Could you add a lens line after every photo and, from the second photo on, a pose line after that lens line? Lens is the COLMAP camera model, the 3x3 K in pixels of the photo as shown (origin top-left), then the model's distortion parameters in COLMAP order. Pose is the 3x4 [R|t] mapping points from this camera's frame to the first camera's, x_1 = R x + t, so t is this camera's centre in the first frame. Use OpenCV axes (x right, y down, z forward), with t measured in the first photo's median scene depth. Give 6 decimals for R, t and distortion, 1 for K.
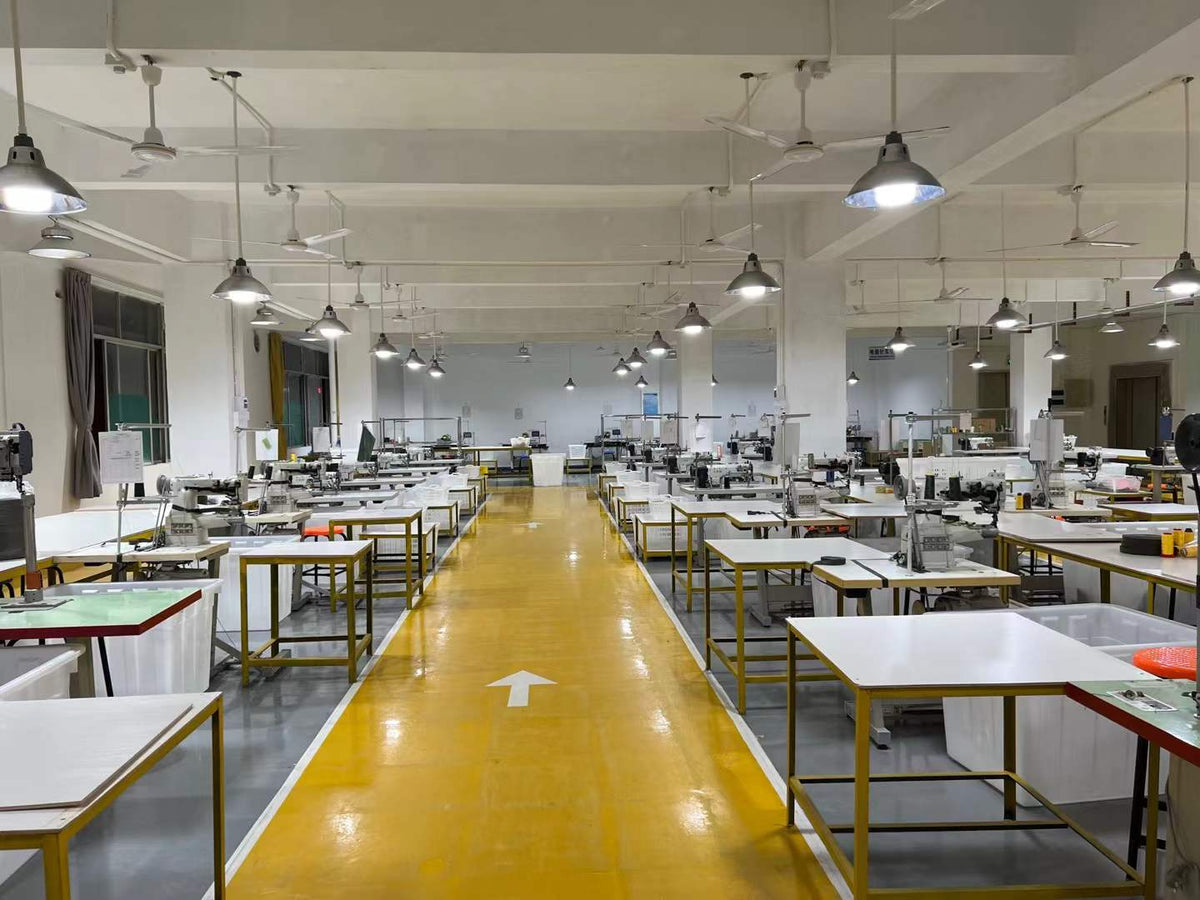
lens RADIAL K [[940.0, 0, 600.0], [0, 940.0, 450.0], [0, 0, 1]] dist [0.084124, -0.092501]
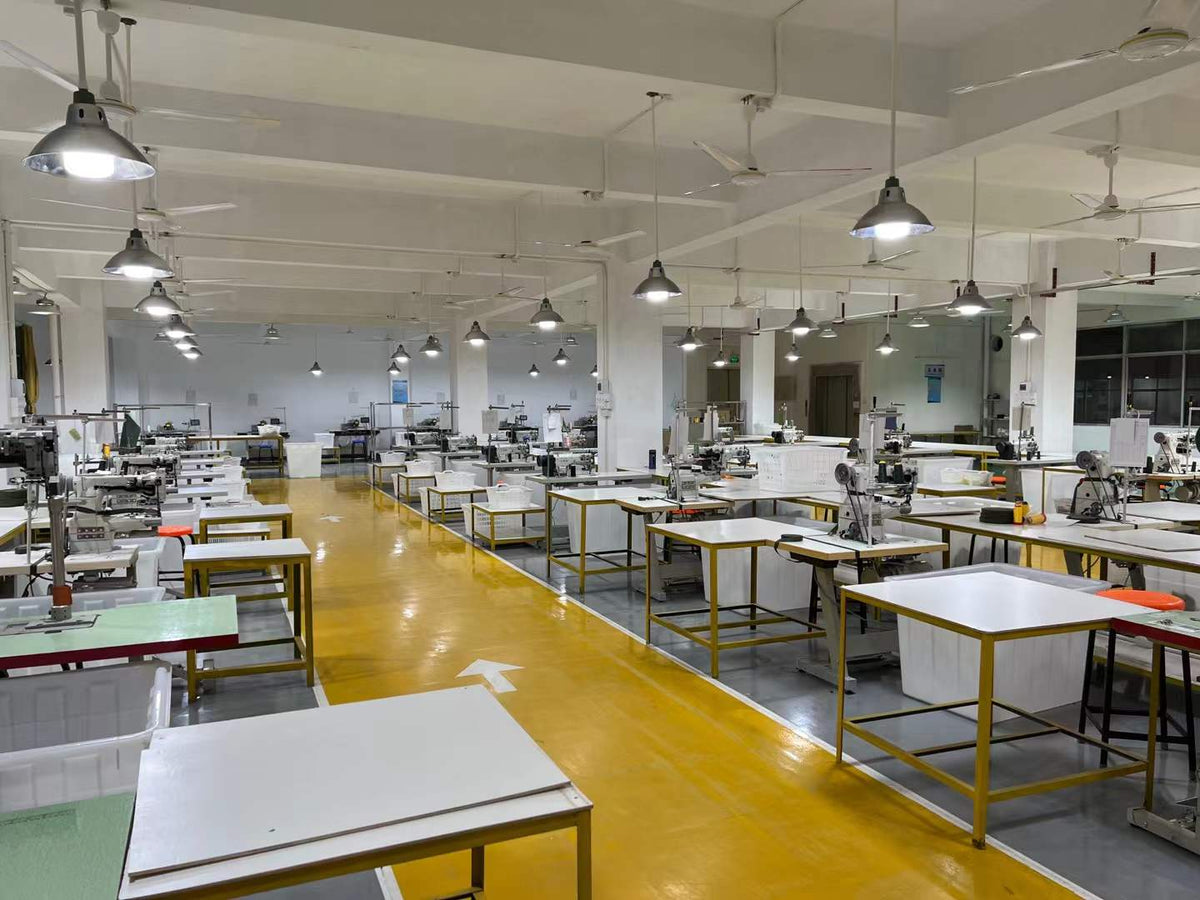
lens RADIAL K [[927.2, 0, 643.7], [0, 927.2, 454.5], [0, 0, 1]] dist [0.099404, -0.091191]
pose [[0.939414, -0.009366, 0.342658, -0.221691], [0.003069, 0.999816, 0.018912, -0.004902], [-0.342772, -0.016714, 0.939270, -0.003262]]
